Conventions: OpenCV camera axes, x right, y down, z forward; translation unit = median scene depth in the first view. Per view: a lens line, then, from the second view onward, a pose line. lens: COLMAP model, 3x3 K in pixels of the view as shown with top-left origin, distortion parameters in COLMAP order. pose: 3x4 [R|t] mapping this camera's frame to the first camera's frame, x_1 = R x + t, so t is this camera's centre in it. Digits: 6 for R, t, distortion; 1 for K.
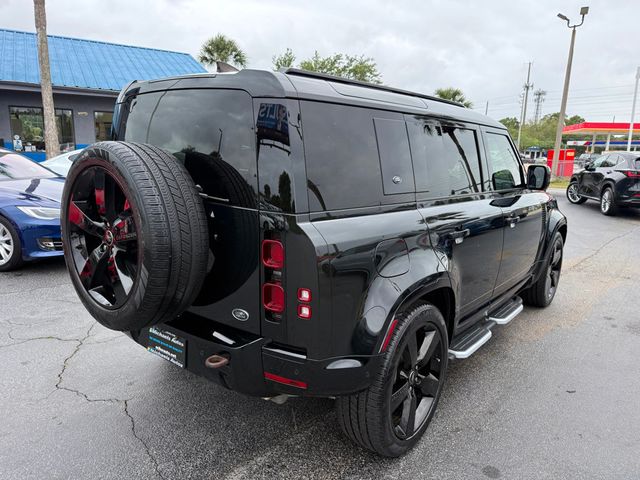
lens RADIAL K [[454.5, 0, 319.0], [0, 454.5, 238.8], [0, 0, 1]] dist [0.008227, 0.005678]
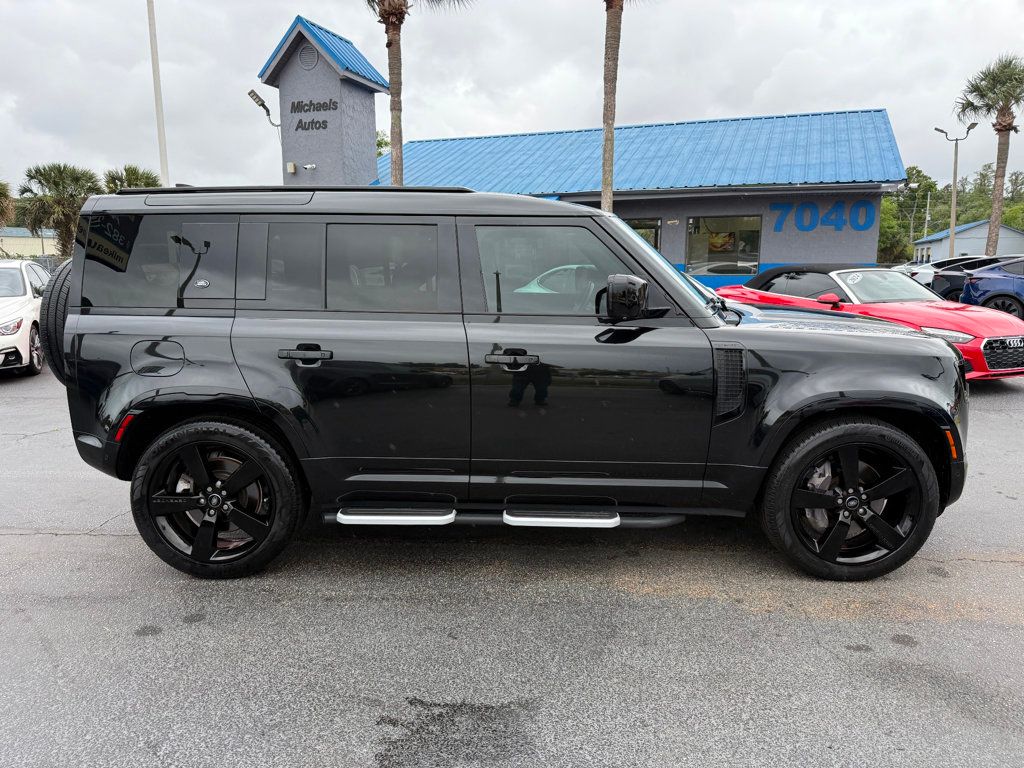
lens RADIAL K [[727.3, 0, 510.4], [0, 727.3, 382.2], [0, 0, 1]] dist [0.008227, 0.005678]
pose [[0.609711, 0.104551, -0.785698, 0.343460], [-0.140726, 0.989793, 0.022504, -0.009223], [0.780031, 0.096847, 0.618201, 0.106181]]
